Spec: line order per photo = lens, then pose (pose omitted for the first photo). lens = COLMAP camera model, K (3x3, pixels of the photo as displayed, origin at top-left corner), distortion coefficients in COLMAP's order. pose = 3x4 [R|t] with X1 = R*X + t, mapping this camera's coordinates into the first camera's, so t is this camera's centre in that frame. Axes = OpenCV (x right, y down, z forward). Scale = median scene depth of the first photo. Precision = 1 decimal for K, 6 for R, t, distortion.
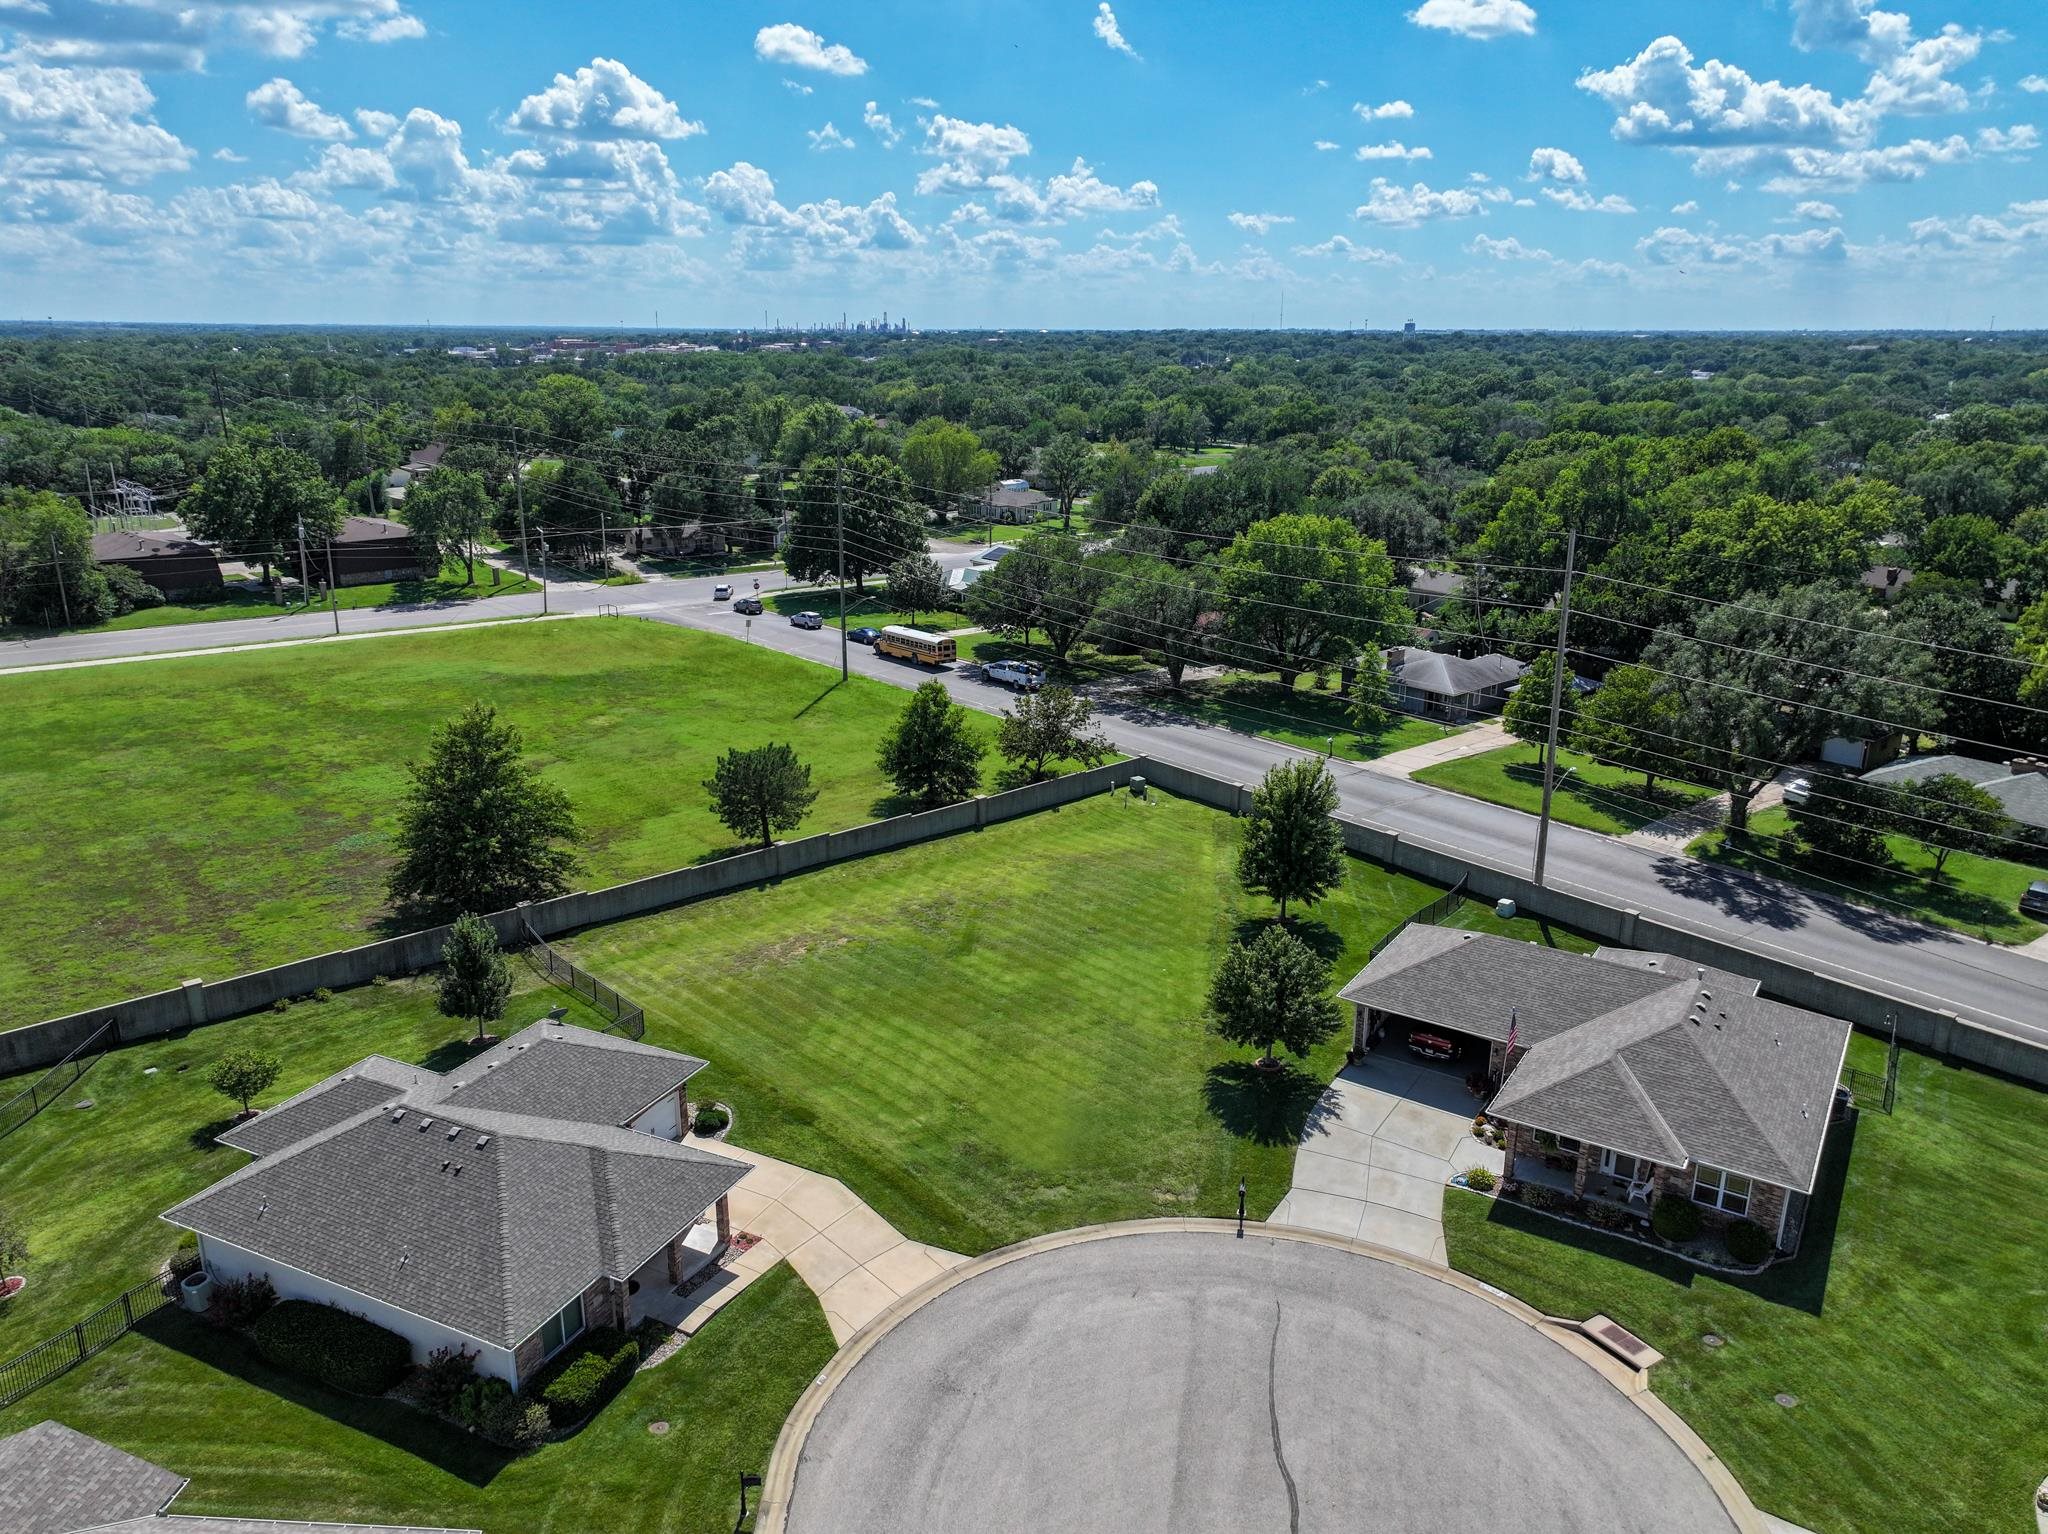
lens RADIAL K [[1443.4, 0, 1030.8], [0, 1443.4, 738.2], [0, 0, 1]] dist [0.000462, 0.003603]
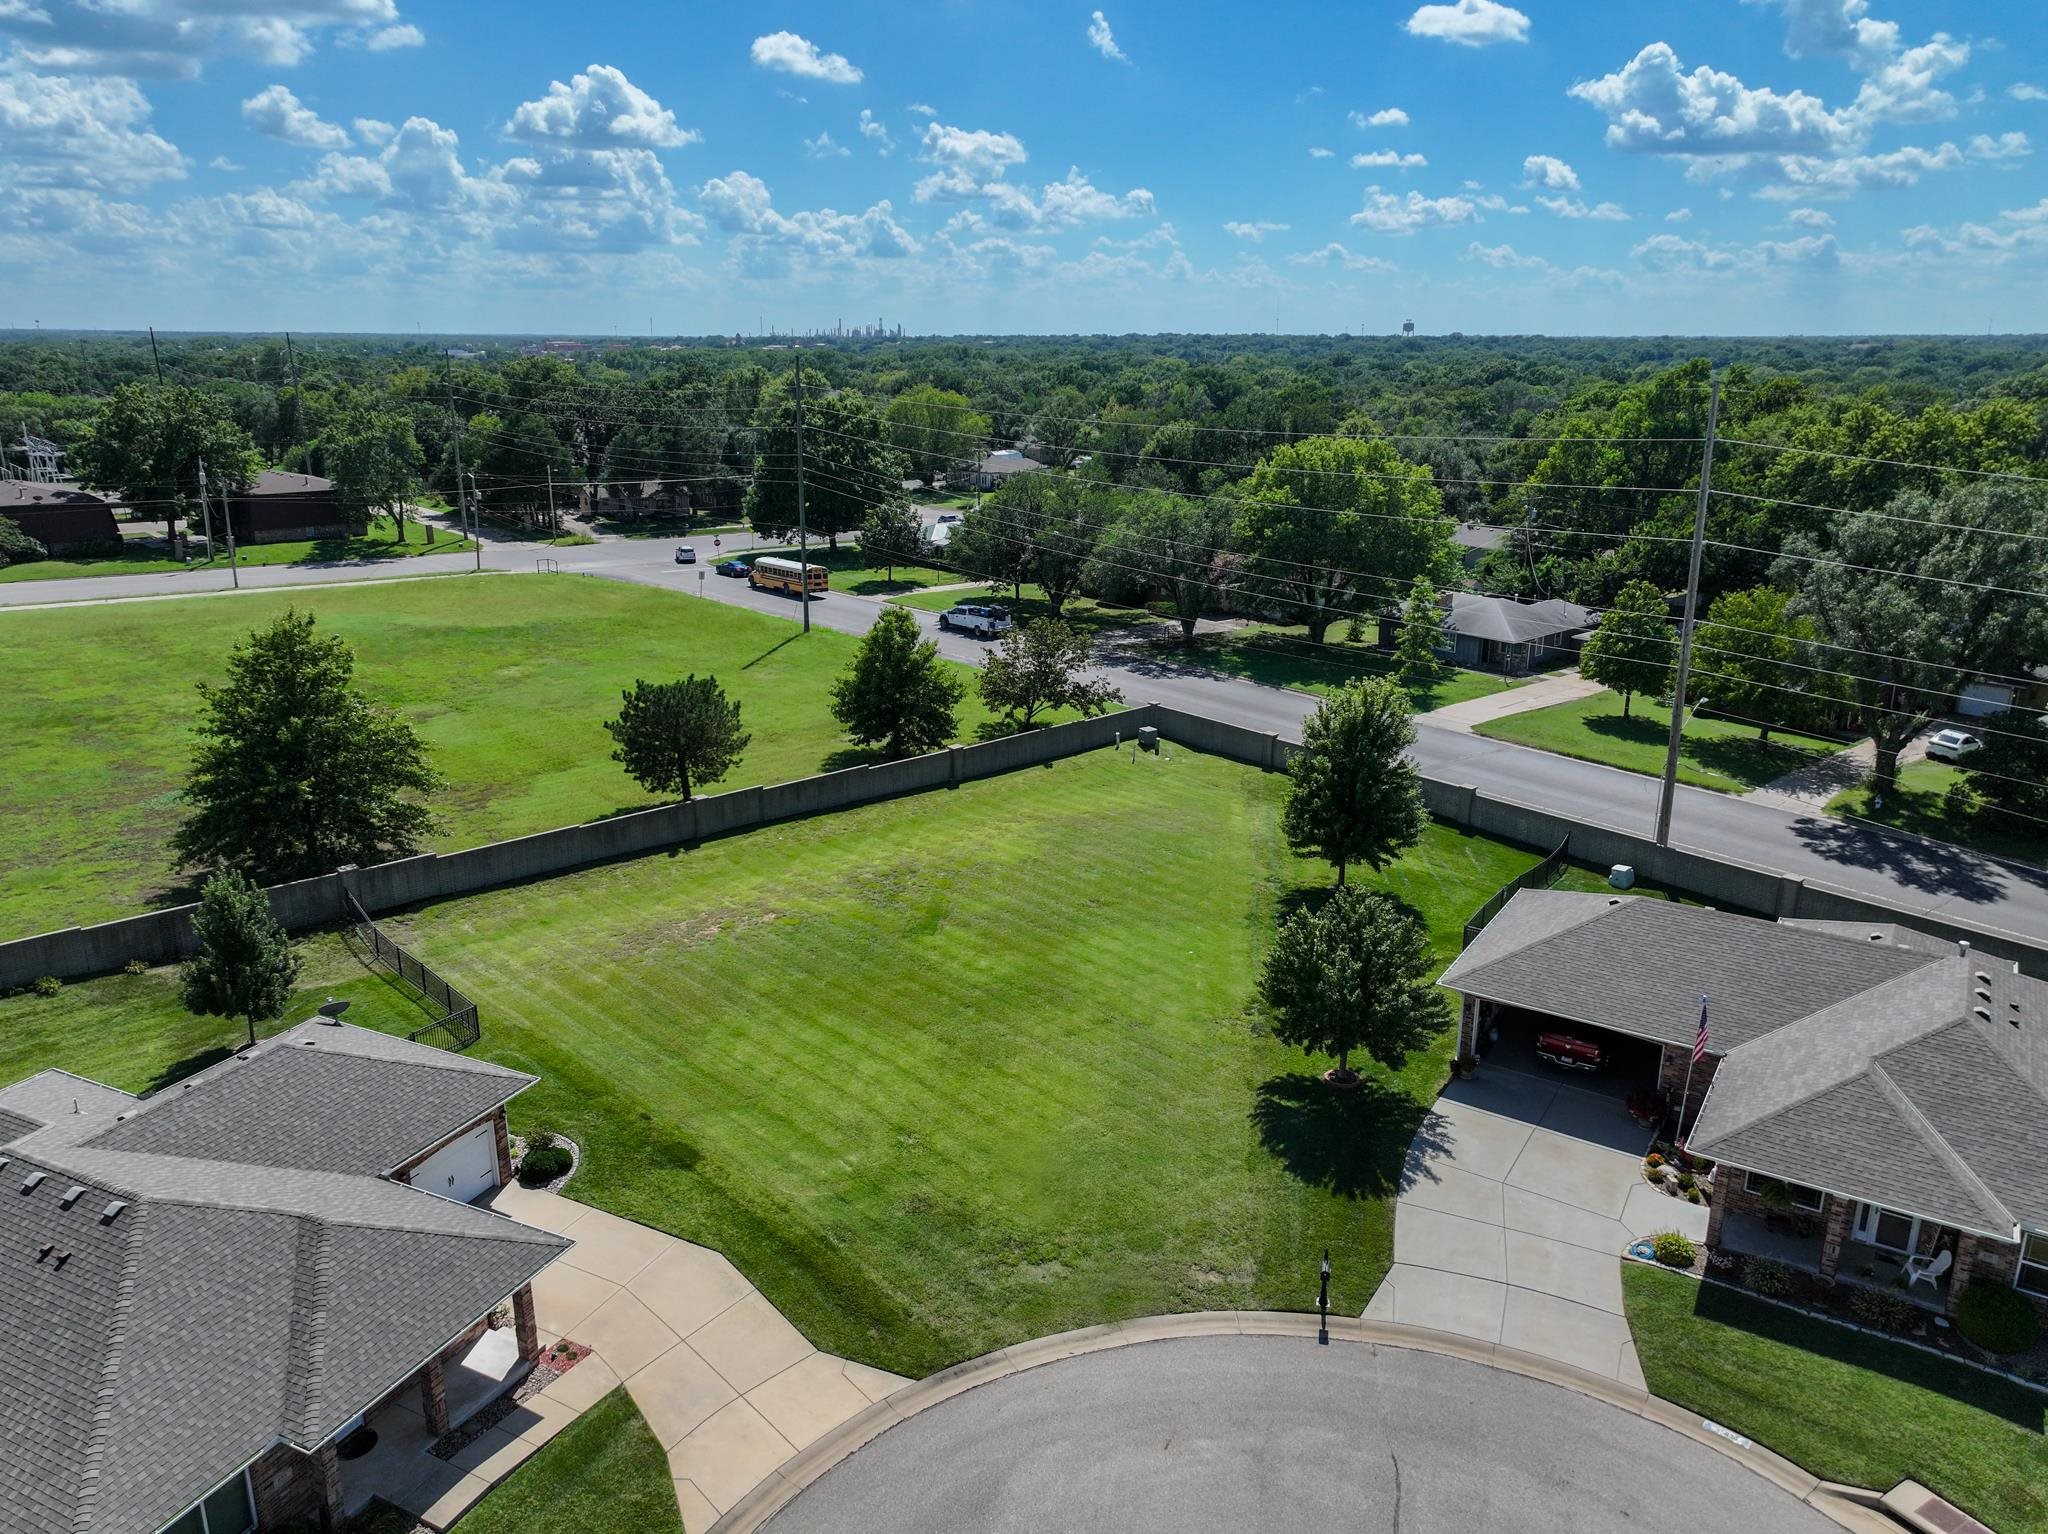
lens RADIAL K [[1447.0, 0, 1031.5], [0, 1447.0, 723.1], [0, 0, 1]] dist [-0.002221, 0.005617]
pose [[0.999994, -0.001789, 0.002871, 0.006624], [0.001834, 0.999877, -0.015582, 0.048266], [-0.002843, 0.015587, 0.999874, 0.223492]]
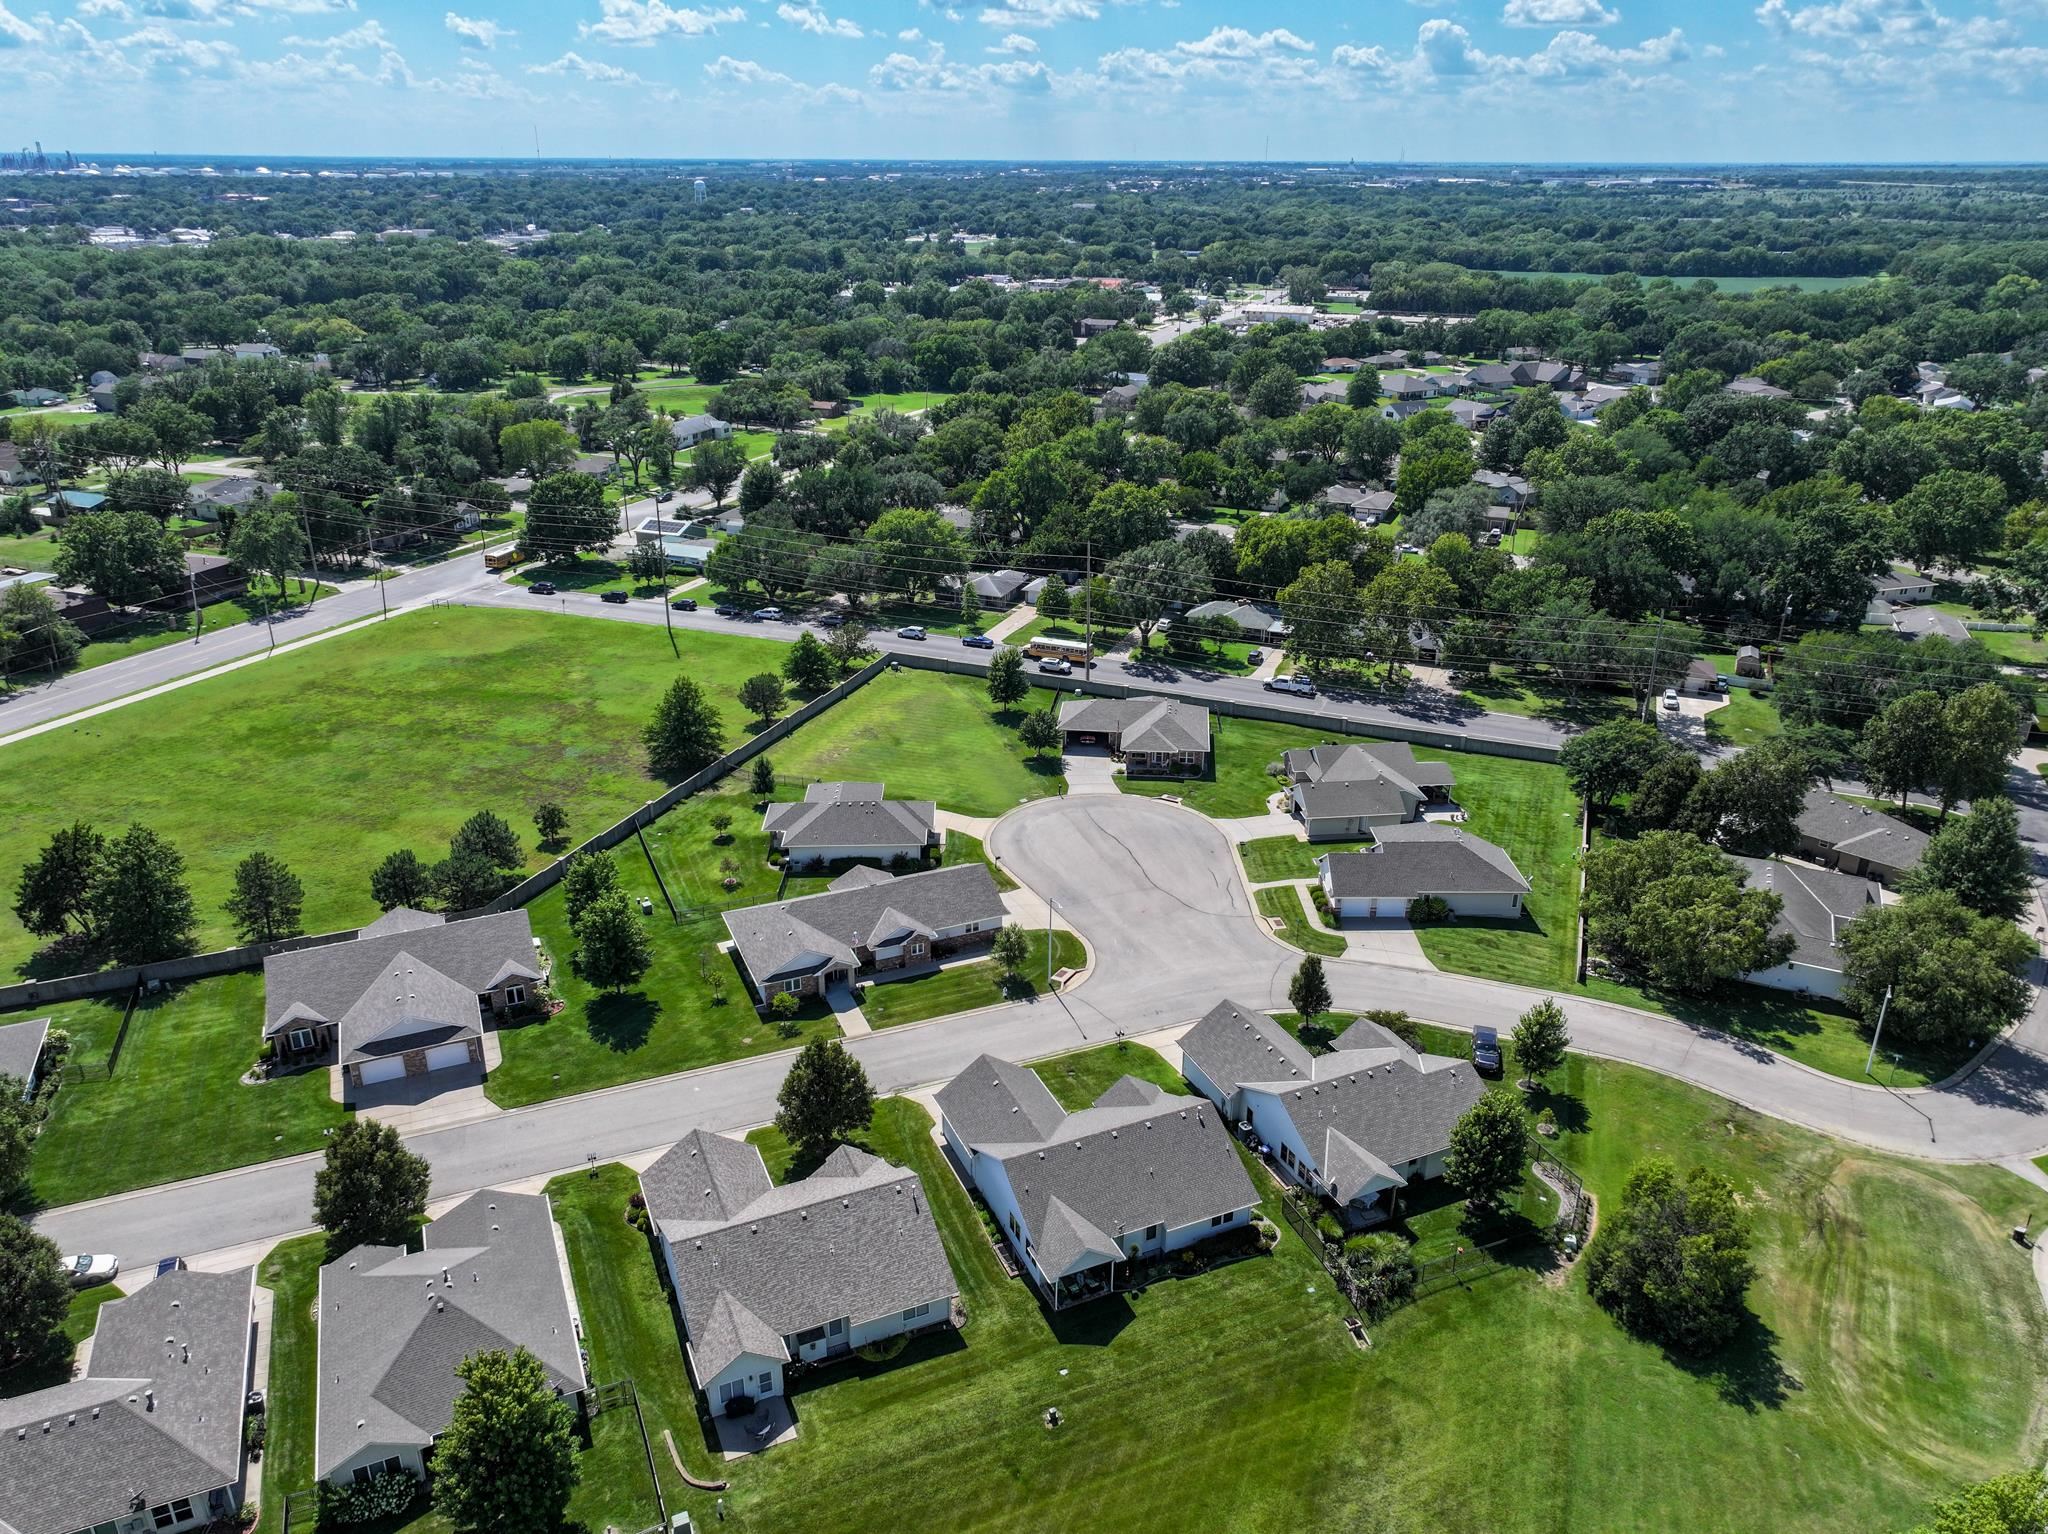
lens RADIAL K [[1438.3, 0, 1030.5], [0, 1438.3, 765.7], [0, 0, 1]] dist [0.006469, 0.004929]
pose [[0.886626, -0.180994, 0.425599, -0.861112], [0.125805, 0.979927, 0.154648, -0.159952], [-0.445047, -0.083572, 0.891599, -1.240590]]
